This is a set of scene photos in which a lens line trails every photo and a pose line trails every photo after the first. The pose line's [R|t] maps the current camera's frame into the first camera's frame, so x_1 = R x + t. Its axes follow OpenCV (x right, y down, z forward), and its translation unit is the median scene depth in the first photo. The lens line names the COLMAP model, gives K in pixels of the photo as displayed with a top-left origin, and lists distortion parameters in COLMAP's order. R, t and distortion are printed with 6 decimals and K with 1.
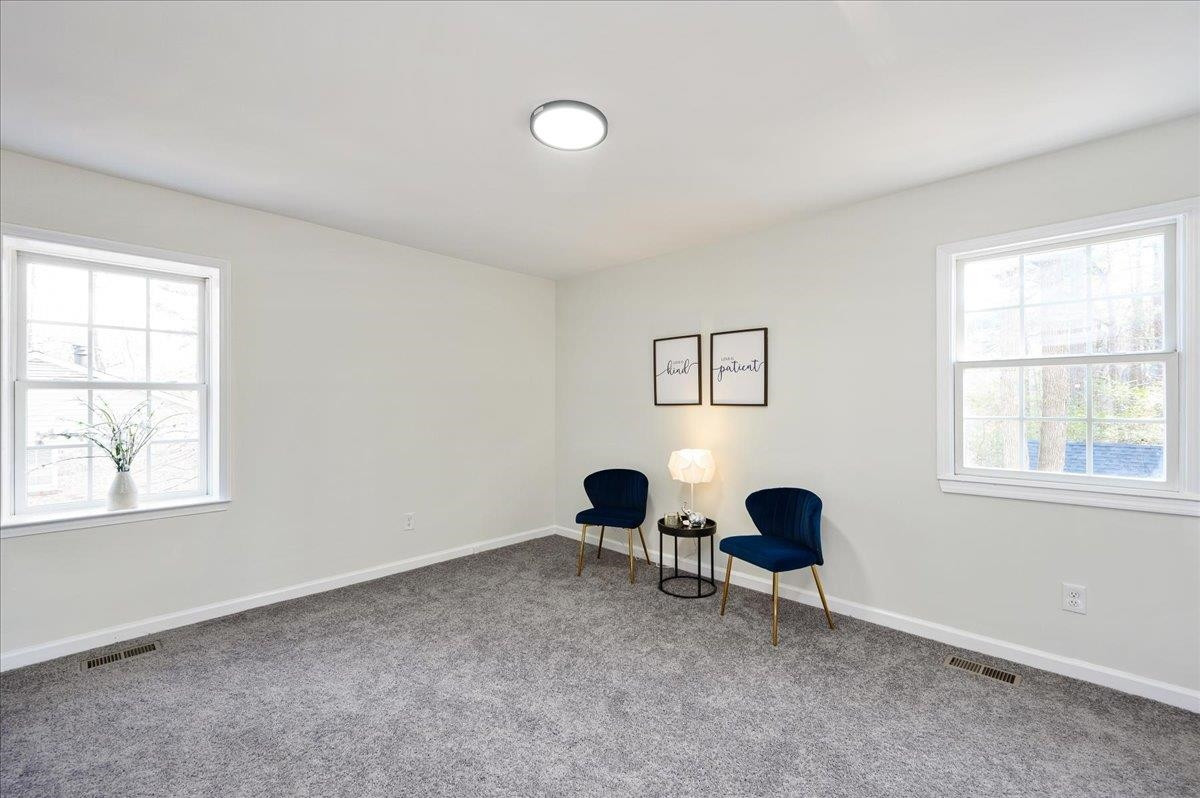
lens RADIAL K [[504.9, 0, 598.7], [0, 504.9, 399.2], [0, 0, 1]] dist [-0.000416, -0.000104]
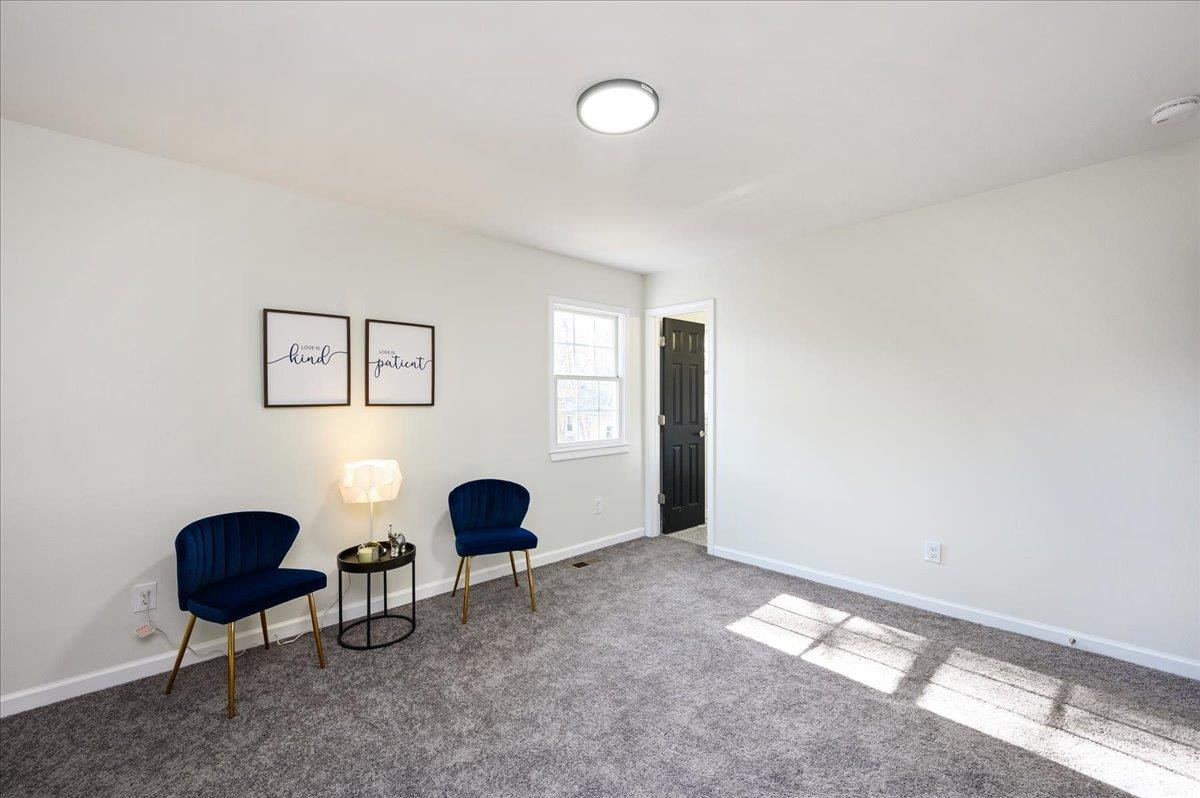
lens RADIAL K [[504.9, 0, 598.7], [0, 504.9, 399.2], [0, 0, 1]] dist [-0.000416, -0.000104]
pose [[0.038248, 0.004125, 0.999260, -0.597047], [0.001104, 0.999991, -0.004170, 0.005028], [-0.999268, 0.001263, 0.038243, 0.598400]]
